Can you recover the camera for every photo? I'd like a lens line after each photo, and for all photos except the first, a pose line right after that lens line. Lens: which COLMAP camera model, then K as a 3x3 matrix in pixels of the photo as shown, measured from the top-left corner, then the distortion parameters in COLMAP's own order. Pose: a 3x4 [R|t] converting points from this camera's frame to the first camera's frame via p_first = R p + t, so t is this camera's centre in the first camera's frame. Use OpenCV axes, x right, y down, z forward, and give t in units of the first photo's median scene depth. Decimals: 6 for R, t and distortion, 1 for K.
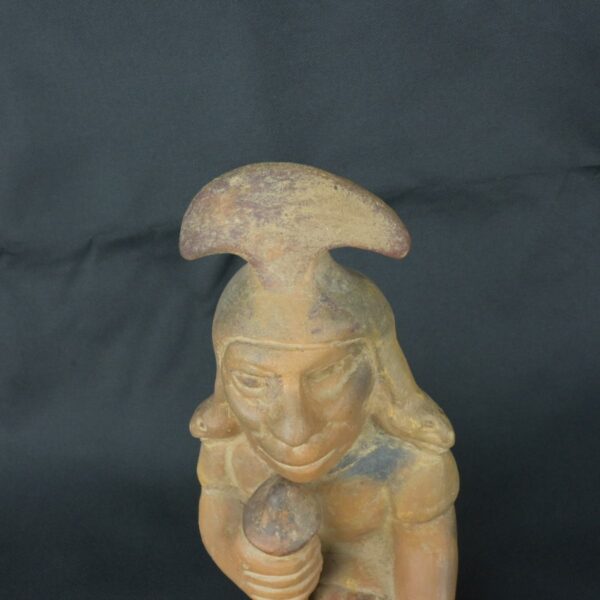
lens RADIAL K [[621.6, 0, 300.0], [0, 621.6, 300.0], [0, 0, 1]] dist [0.008190, 0.000332]
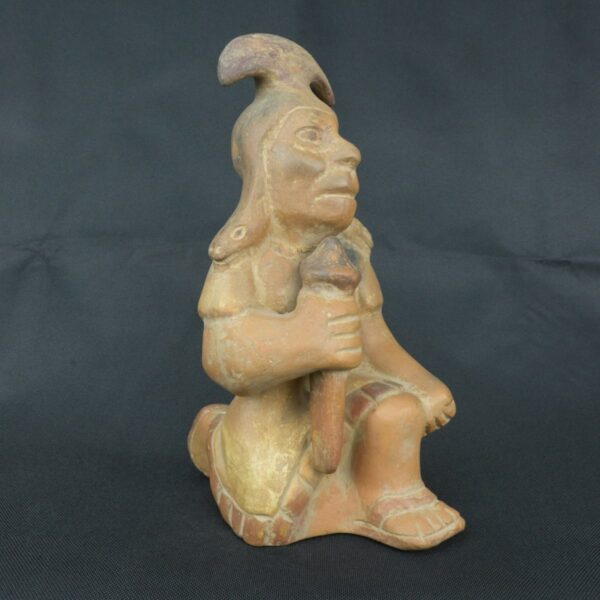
lens RADIAL K [[621.6, 0, 300.0], [0, 621.6, 300.0], [0, 0, 1]] dist [0.008190, 0.000332]
pose [[0.603974, 0.053761, 0.795189, -1.255228], [0.465811, 0.785769, -0.406924, 1.032274], [-0.646711, 0.616179, 0.449542, 0.613651]]
